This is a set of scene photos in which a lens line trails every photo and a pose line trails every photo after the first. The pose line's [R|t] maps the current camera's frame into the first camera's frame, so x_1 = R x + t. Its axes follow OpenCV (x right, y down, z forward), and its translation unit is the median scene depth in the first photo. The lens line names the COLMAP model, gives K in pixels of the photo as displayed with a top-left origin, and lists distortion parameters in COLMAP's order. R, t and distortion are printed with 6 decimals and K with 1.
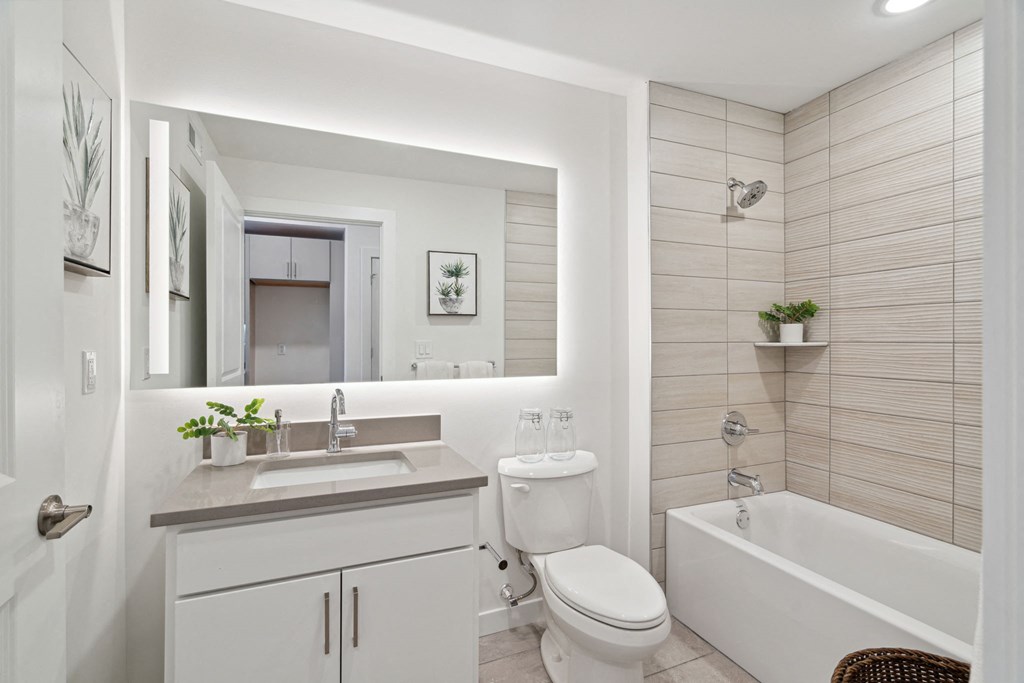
lens RADIAL K [[465.7, 0, 505.9], [0, 465.7, 337.6], [0, 0, 1]] dist [-0.001333, 0.000630]
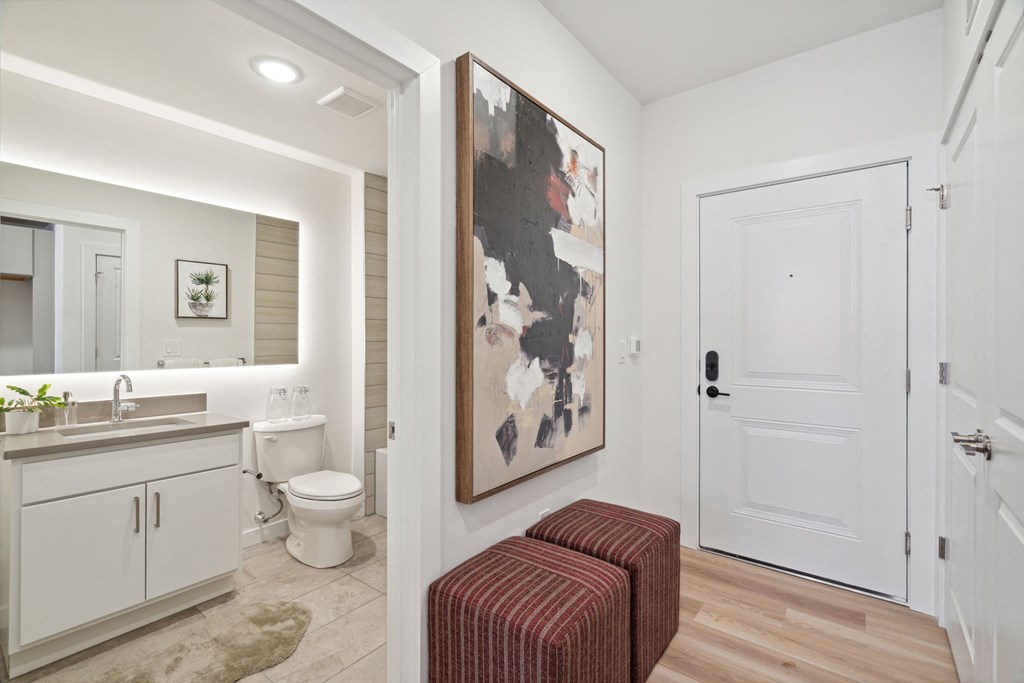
lens RADIAL K [[465.7, 0, 505.9], [0, 465.7, 337.6], [0, 0, 1]] dist [-0.001333, 0.000630]
pose [[0.875581, 0.002353, 0.483065, -0.027535], [-0.001667, 0.999997, -0.001849, 0.000583], [-0.483068, 0.000814, 0.875583, -0.618425]]
